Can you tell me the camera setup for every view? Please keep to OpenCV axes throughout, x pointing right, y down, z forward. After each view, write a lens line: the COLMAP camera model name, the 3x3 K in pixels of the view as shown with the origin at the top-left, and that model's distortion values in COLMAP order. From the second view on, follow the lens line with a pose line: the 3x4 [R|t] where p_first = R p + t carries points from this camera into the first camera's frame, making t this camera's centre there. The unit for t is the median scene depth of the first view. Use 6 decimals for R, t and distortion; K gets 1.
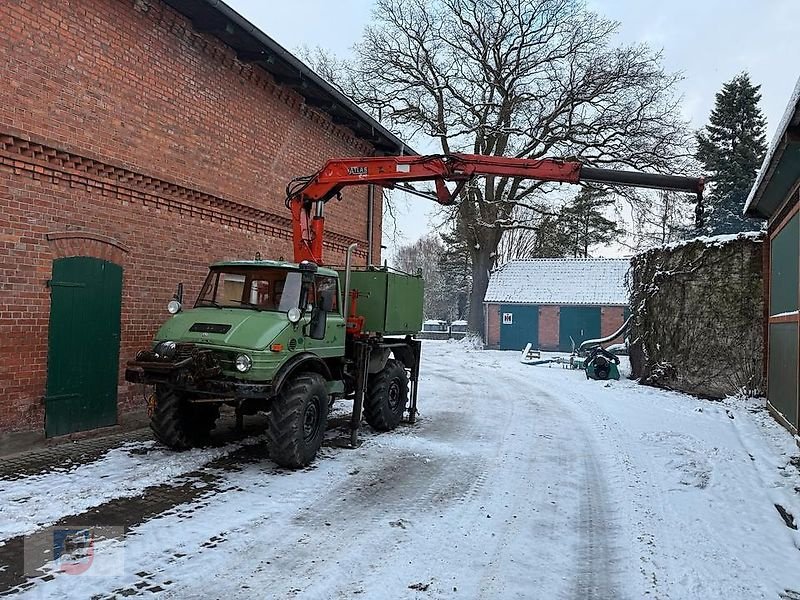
lens RADIAL K [[557.2, 0, 402.8], [0, 557.2, 298.1], [0, 0, 1]] dist [0.047873, -0.070132]
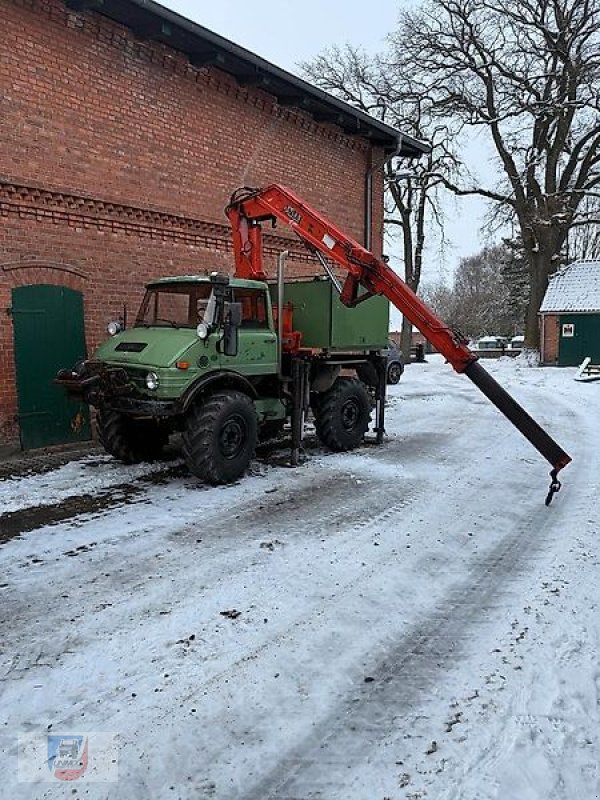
lens RADIAL K [[557.9, 0, 300.1], [0, 557.9, 395.2], [0, 0, 1]] dist [0.053388, -0.078494]
pose [[0.954618, -0.009459, -0.297683, 0.205375], [0.049098, 0.990819, 0.125964, 0.022936], [0.293758, -0.134864, 0.946318, 0.101648]]
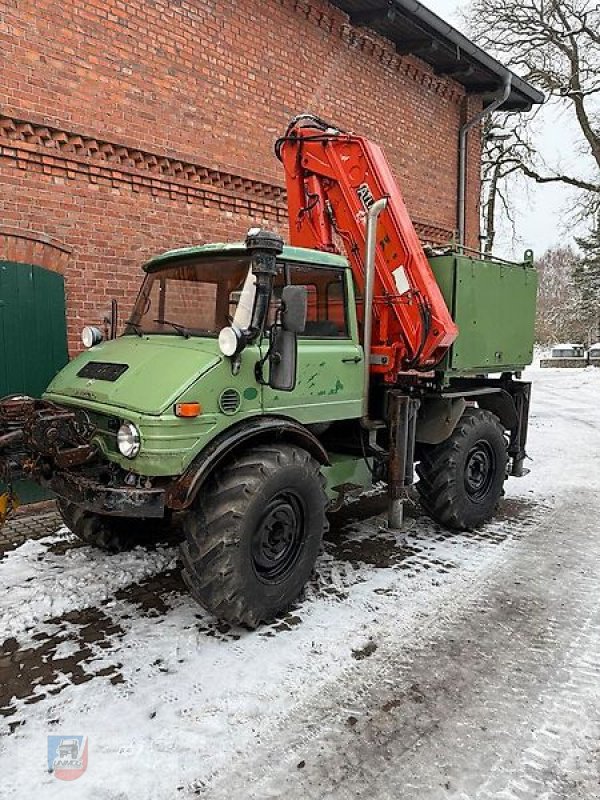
lens RADIAL K [[559.0, 0, 294.2], [0, 559.0, 394.2], [0, 0, 1]] dist [0.032660, -0.043829]
pose [[0.922377, -0.004607, -0.386264, 0.036558], [0.049669, 0.993043, 0.106764, 0.032320], [0.383085, -0.117662, 0.916188, 0.462047]]
